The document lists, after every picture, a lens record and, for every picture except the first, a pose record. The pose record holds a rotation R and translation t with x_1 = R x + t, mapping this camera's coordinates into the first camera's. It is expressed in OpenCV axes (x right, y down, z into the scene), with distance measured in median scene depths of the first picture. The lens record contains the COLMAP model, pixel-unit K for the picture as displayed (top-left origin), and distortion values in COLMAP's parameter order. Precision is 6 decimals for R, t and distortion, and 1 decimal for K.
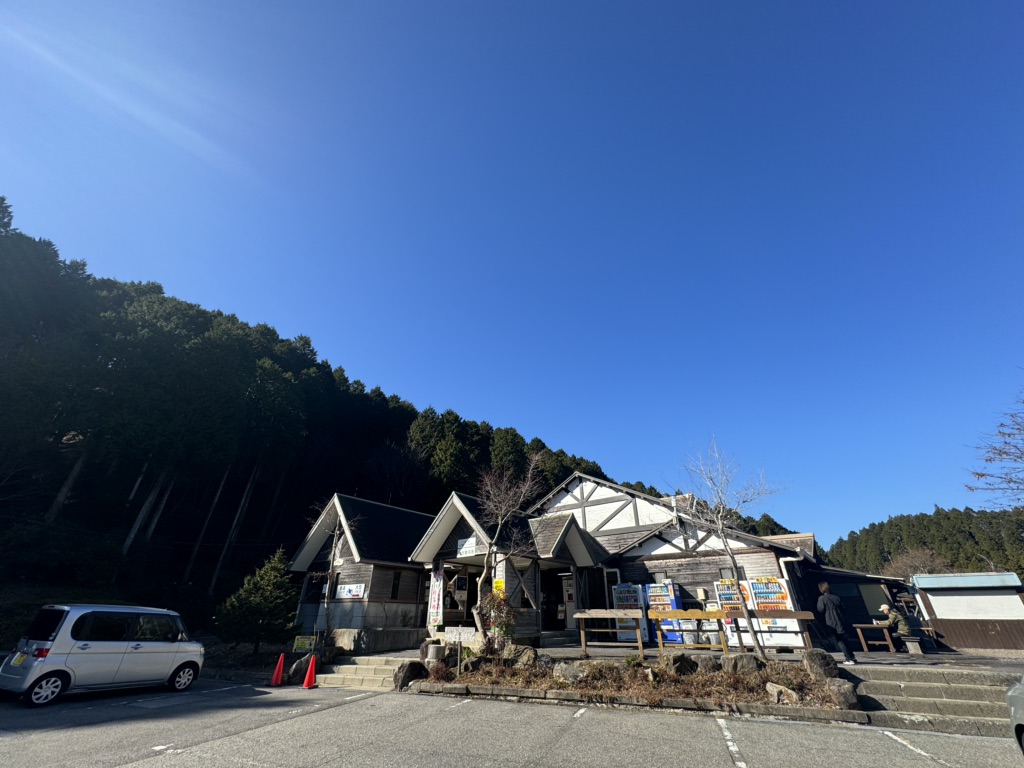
lens RADIAL K [[410.6, 0, 512.0], [0, 410.6, 384.0], [0, 0, 1]] dist [-0.000587, -0.000049]
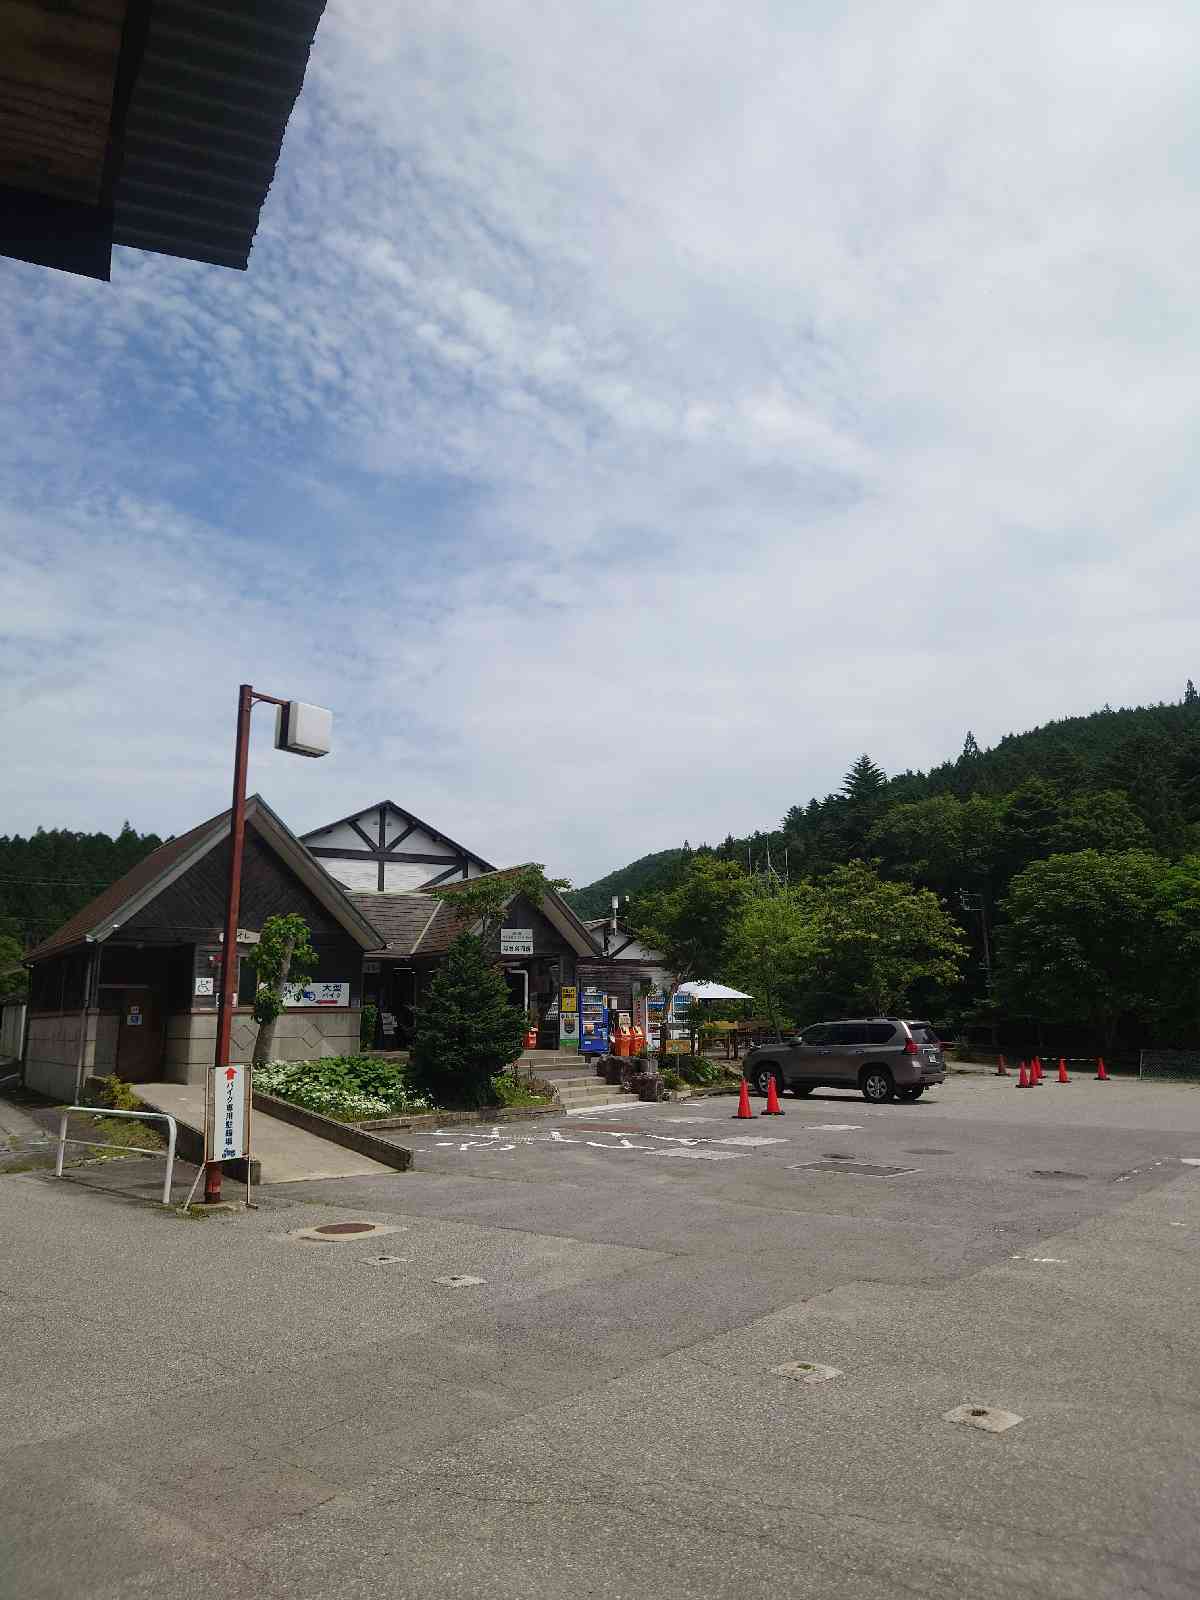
lens RADIAL K [[1166.6, 0, 600.0], [0, 1166.6, 800.0], [0, 0, 1]] dist [0.065500, 0.000527]
pose [[0.309556, 0.164710, 0.936507, -1.939437], [-0.459643, 0.888093, -0.004263, 0.134919], [-0.832408, -0.429139, 0.350623, 0.307016]]
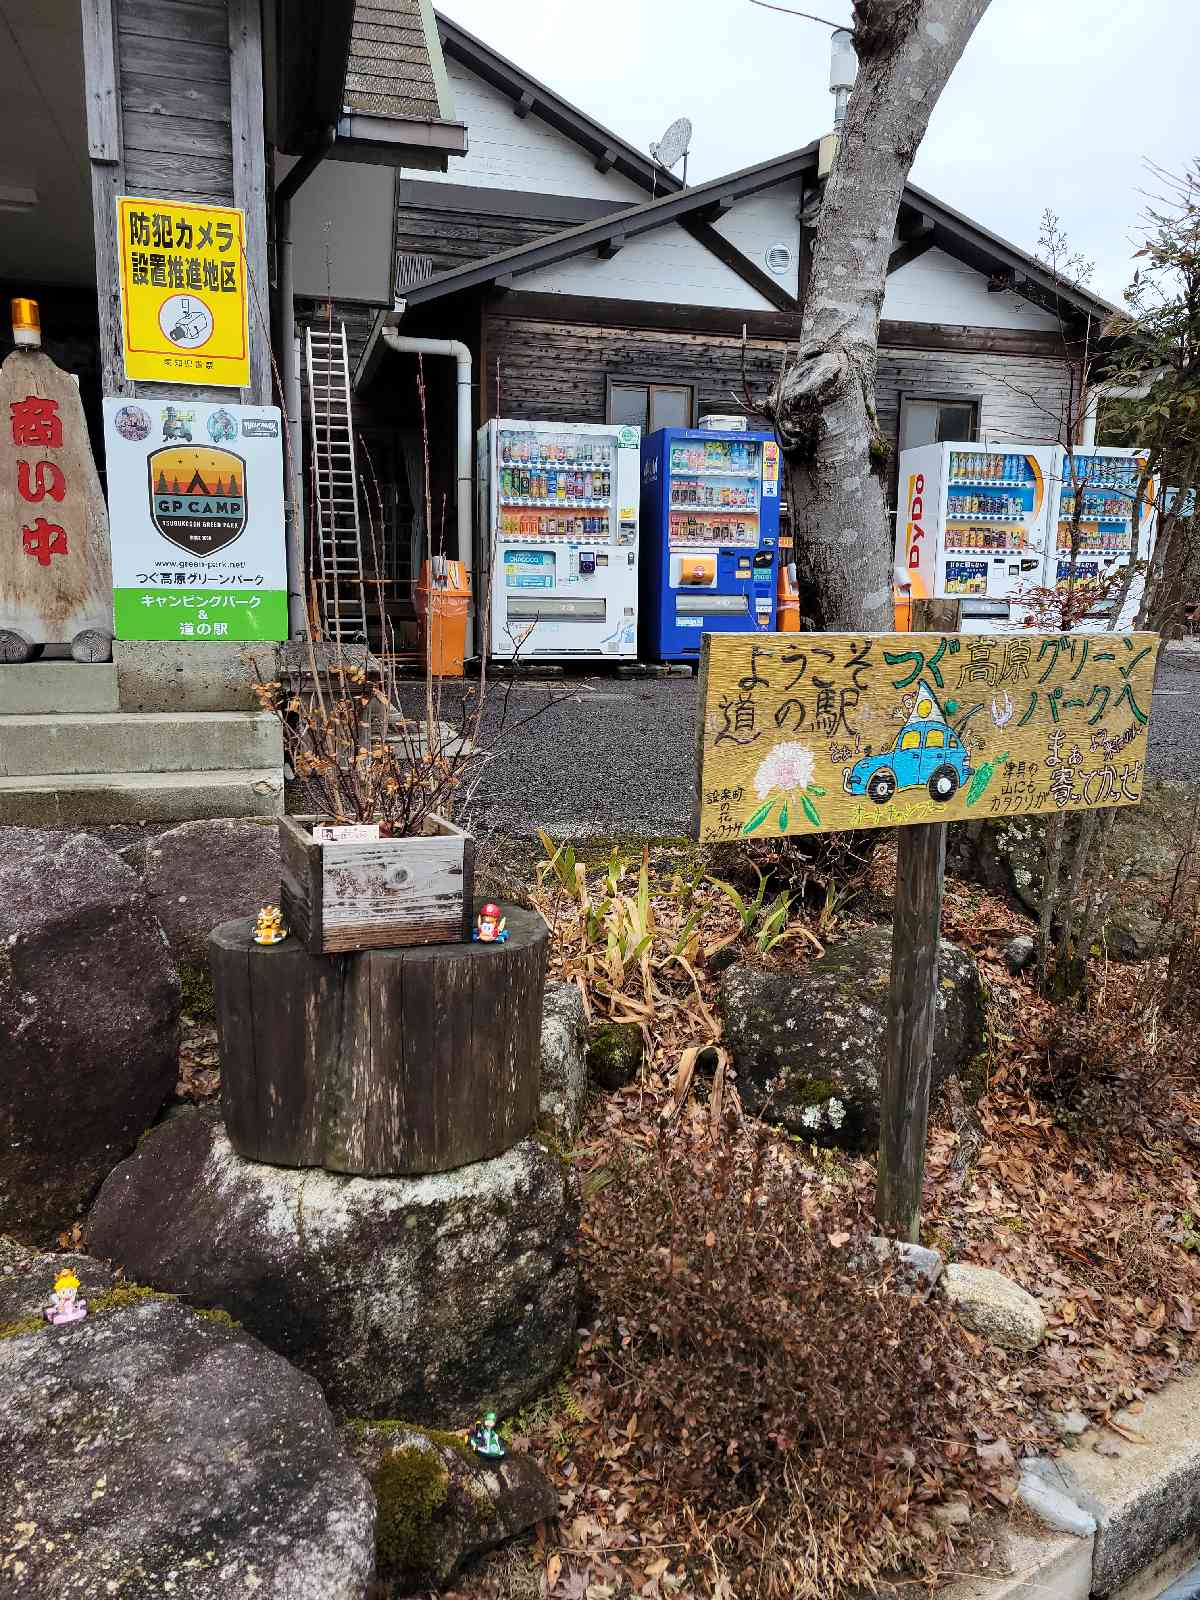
lens RADIAL K [[1198.3, 0, 605.3], [0, 1198.3, 774.5], [0, 0, 1]] dist [0.045708, -0.006639]
pose [[0.586608, -0.120527, 0.800852, -0.208936], [-0.408776, 0.809593, 0.421262, 0.385544], [-0.699138, -0.574485, 0.425645, 0.656894]]
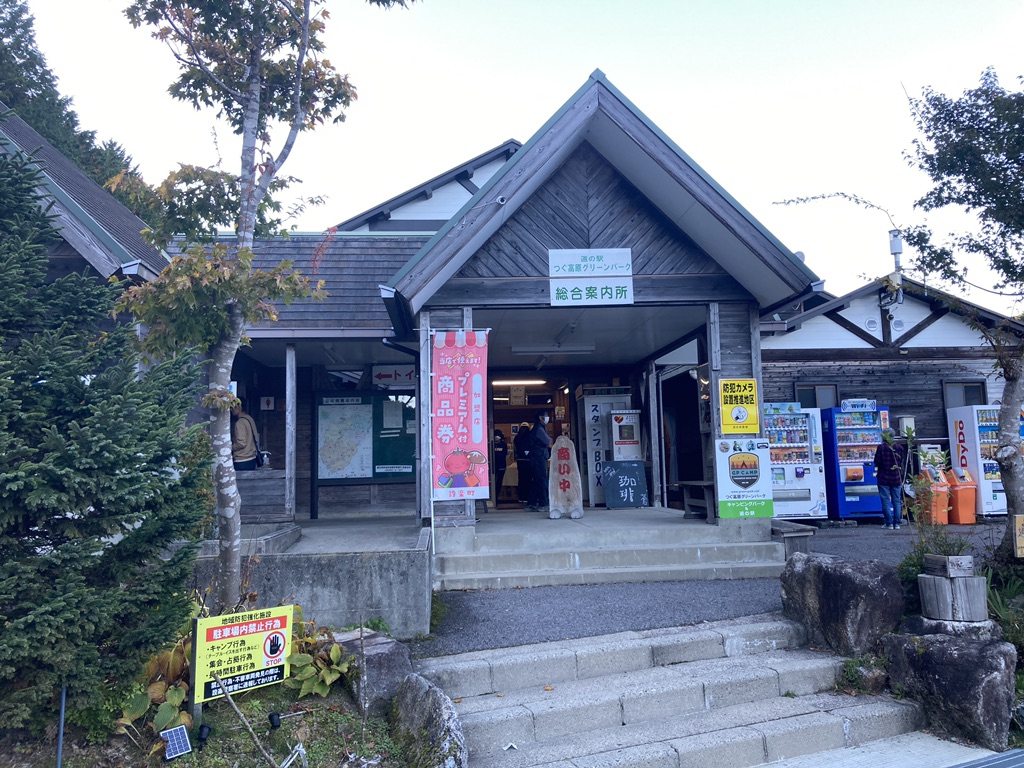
lens RADIAL K [[841.1, 0, 511.2], [0, 841.1, 377.9], [0, 0, 1]] dist [0.060906, -0.087171]
pose [[0.721607, 0.050790, 0.690437, -0.565136], [-0.313828, 0.912949, 0.260837, 0.328043], [-0.617086, -0.404900, 0.674730, 0.606416]]
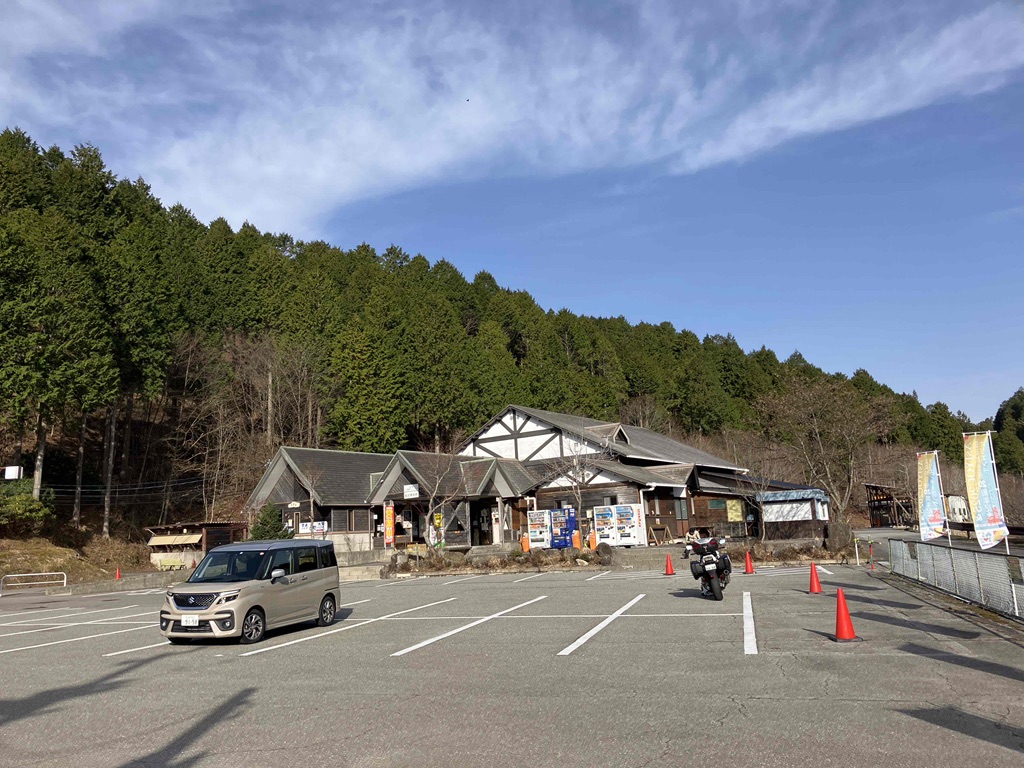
lens RADIAL K [[810.1, 0, 501.5], [0, 810.1, 386.1], [0, 0, 1]] dist [0.082076, -0.140621]
pose [[0.996705, -0.046362, 0.066550, 0.016047], [0.022083, 0.944643, 0.327355, -0.734064], [-0.078043, -0.324807, 0.942555, -1.298944]]
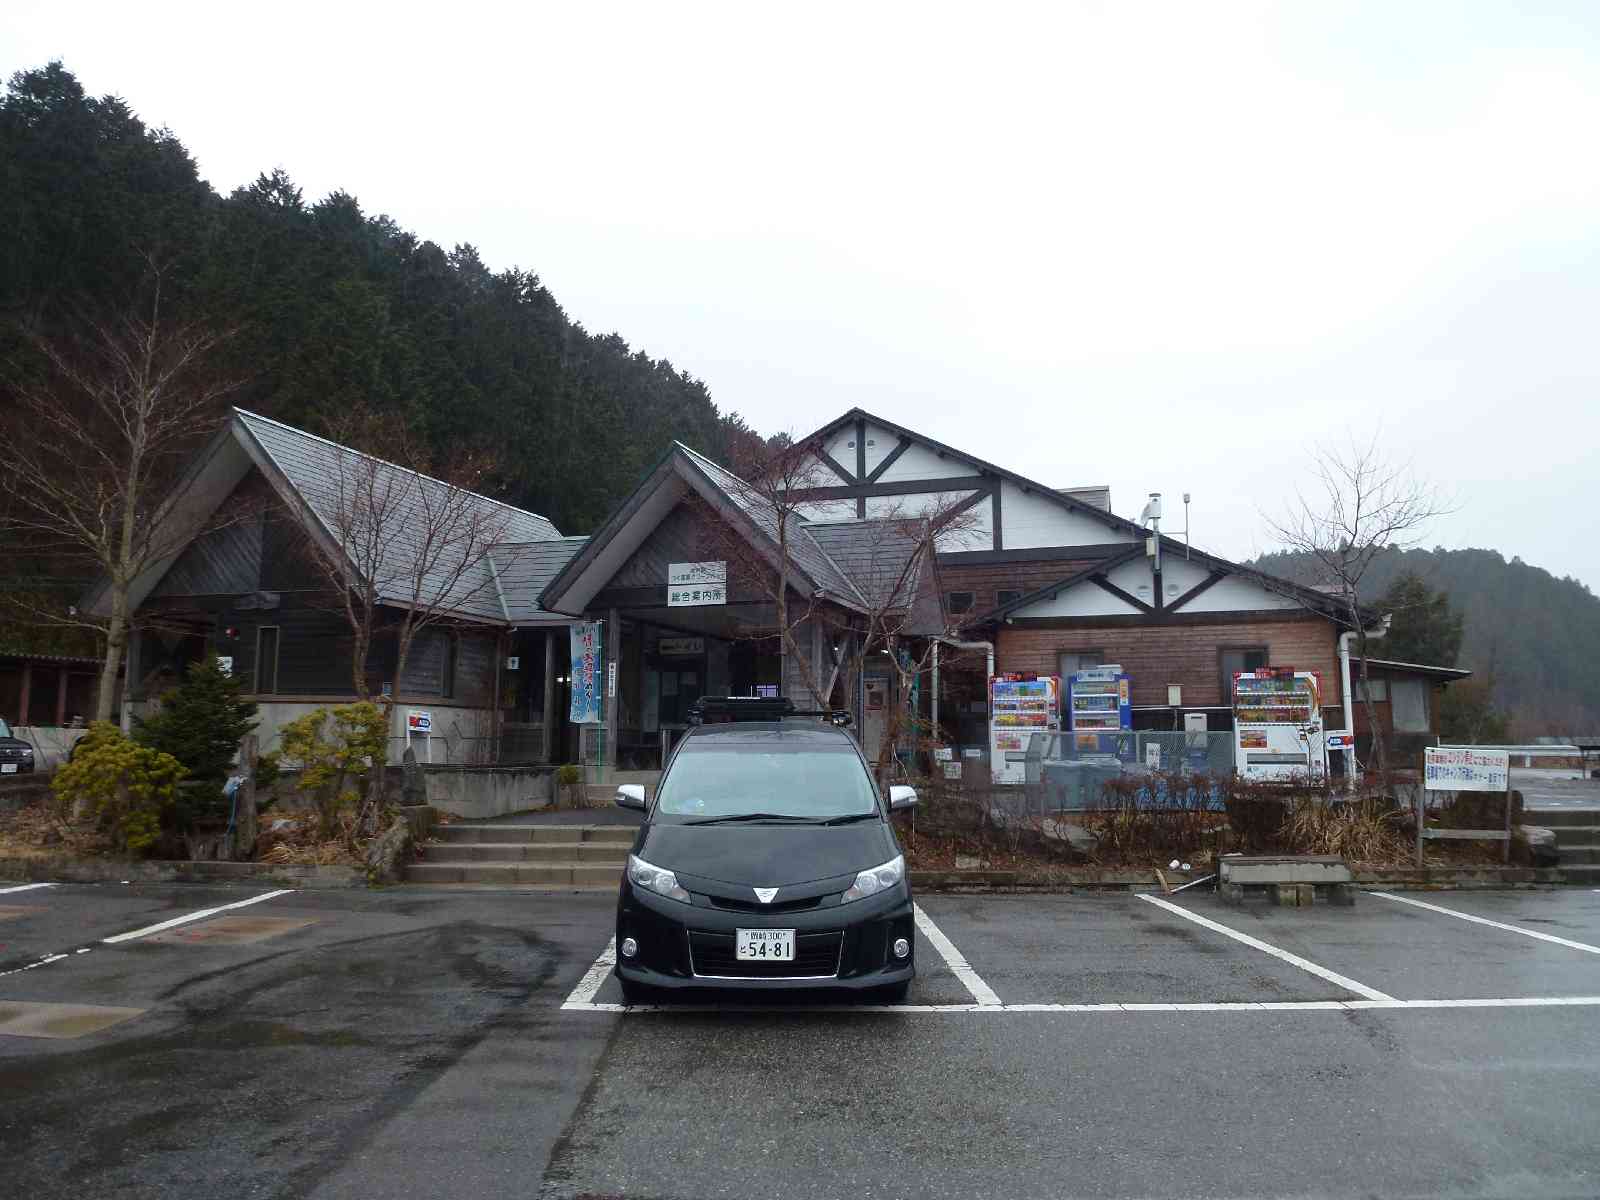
lens RADIAL K [[1166.5, 0, 791.7], [0, 1166.5, 564.0], [0, 0, 1]] dist [-0.047171, -0.001674]
pose [[0.938796, 0.050389, 0.340768, -0.407485], [-0.168566, 0.929910, 0.326884, 0.003433], [-0.300412, -0.364319, 0.881490, 0.002765]]
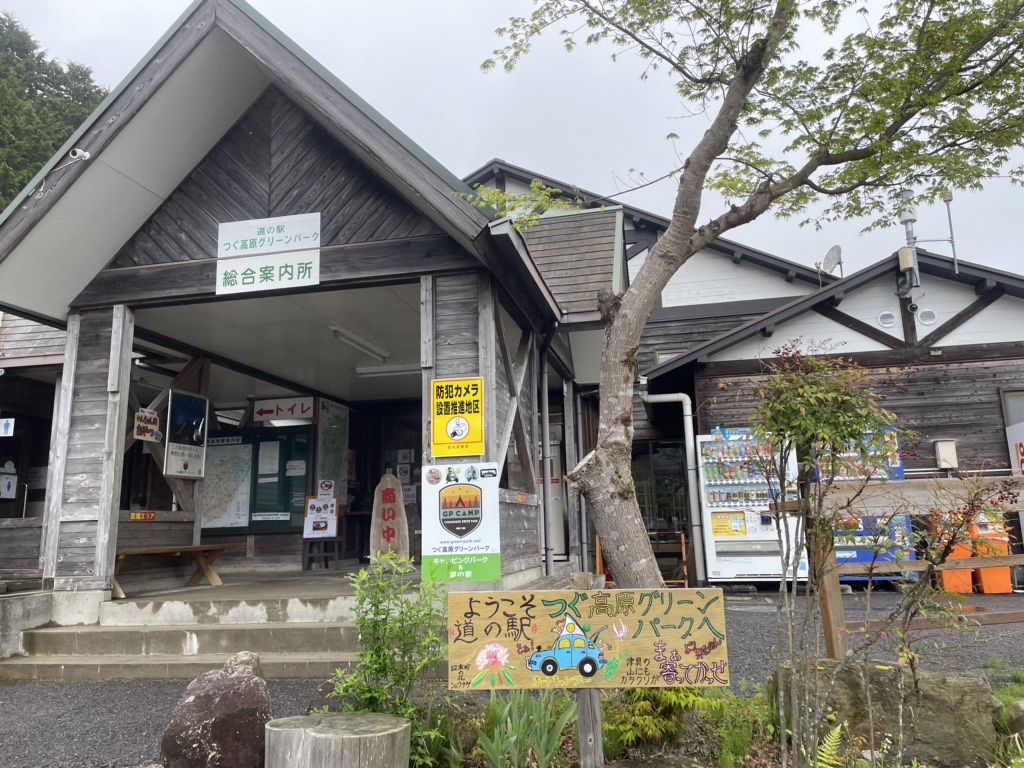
lens RADIAL K [[776.4, 0, 519.9], [0, 776.4, 371.7], [0, 0, 1]] dist [0.105367, -0.142690]
pose [[0.887019, 0.060110, 0.457803, -0.181241], [-0.196922, 0.946046, 0.257330, 0.325762], [-0.417634, -0.318409, 0.850998, 0.569576]]
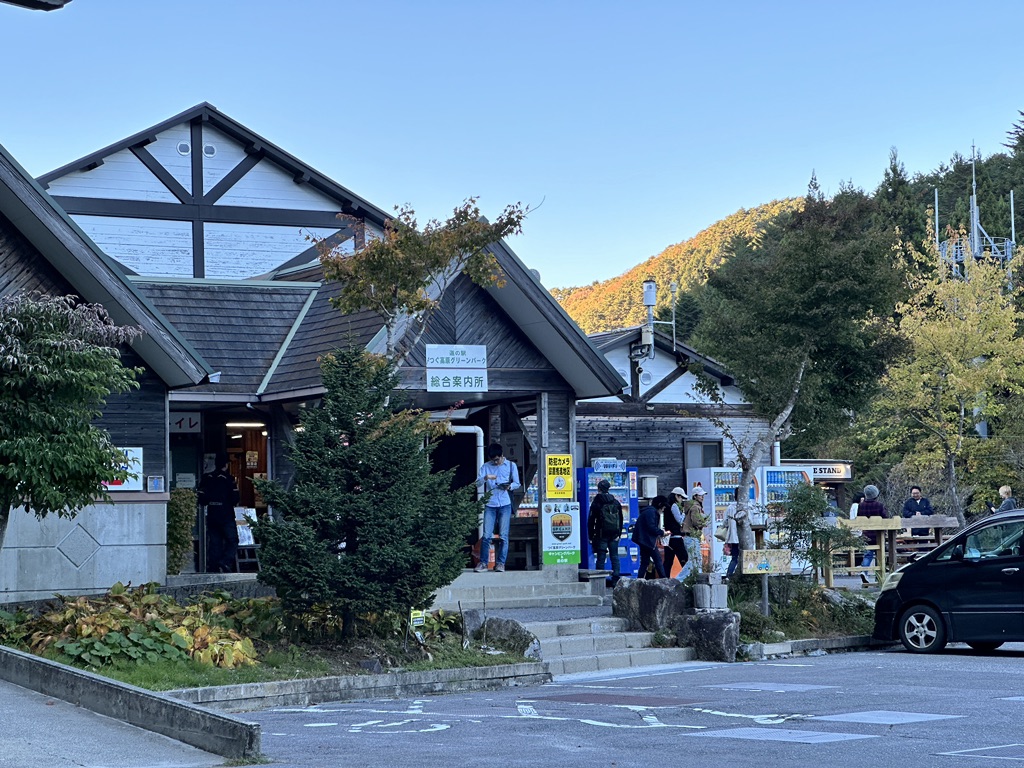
lens RADIAL K [[2343.2, 0, 512.0], [0, 2343.2, 384.0], [0, 0, 1]] dist [-0.041435, 0.150708]
pose [[0.364274, 0.047335, 0.930088, -1.999641], [-0.440807, 0.888511, 0.127425, 0.130976], [-0.820362, -0.456407, 0.344527, 0.254860]]
